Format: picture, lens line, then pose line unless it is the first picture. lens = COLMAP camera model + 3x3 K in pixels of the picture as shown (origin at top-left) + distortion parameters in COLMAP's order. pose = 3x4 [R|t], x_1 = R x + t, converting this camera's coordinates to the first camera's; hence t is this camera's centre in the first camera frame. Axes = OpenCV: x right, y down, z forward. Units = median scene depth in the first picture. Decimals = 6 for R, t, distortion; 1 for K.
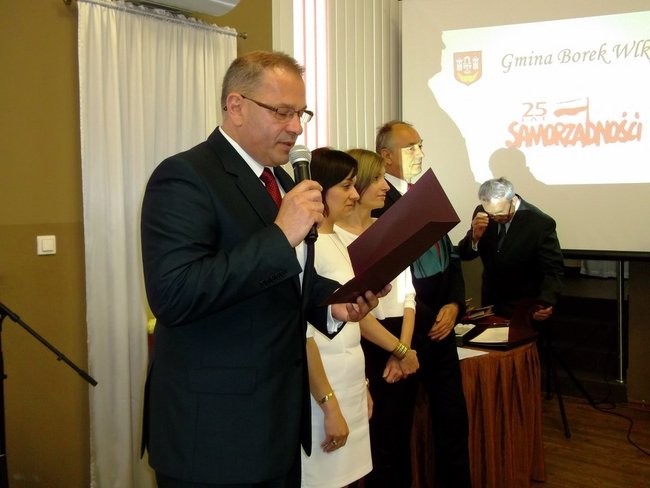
lens RADIAL K [[712.0, 0, 324.8], [0, 712.0, 246.3], [0, 0, 1]] dist [0.010922, 0.000000]
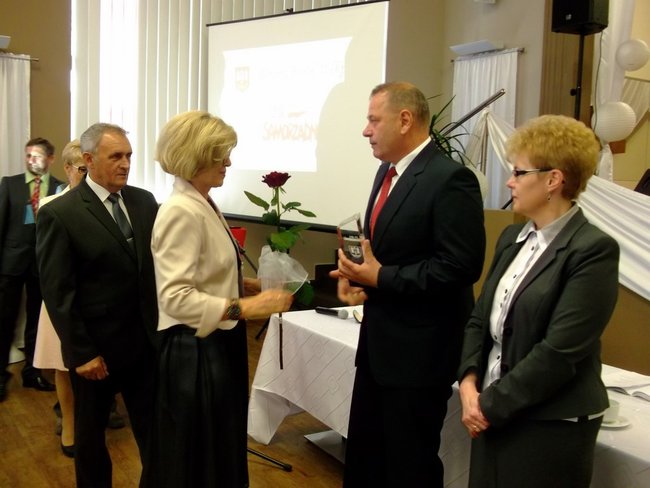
lens RADIAL K [[712.0, 0, 324.9], [0, 712.0, 256.6], [0, 0, 1]] dist [0.010922, 0.000000]
pose [[0.949840, 0.086603, -0.300505, 0.812594], [-0.075117, 0.995941, 0.049592, 0.000101], [0.303580, -0.024532, 0.952490, -0.228949]]
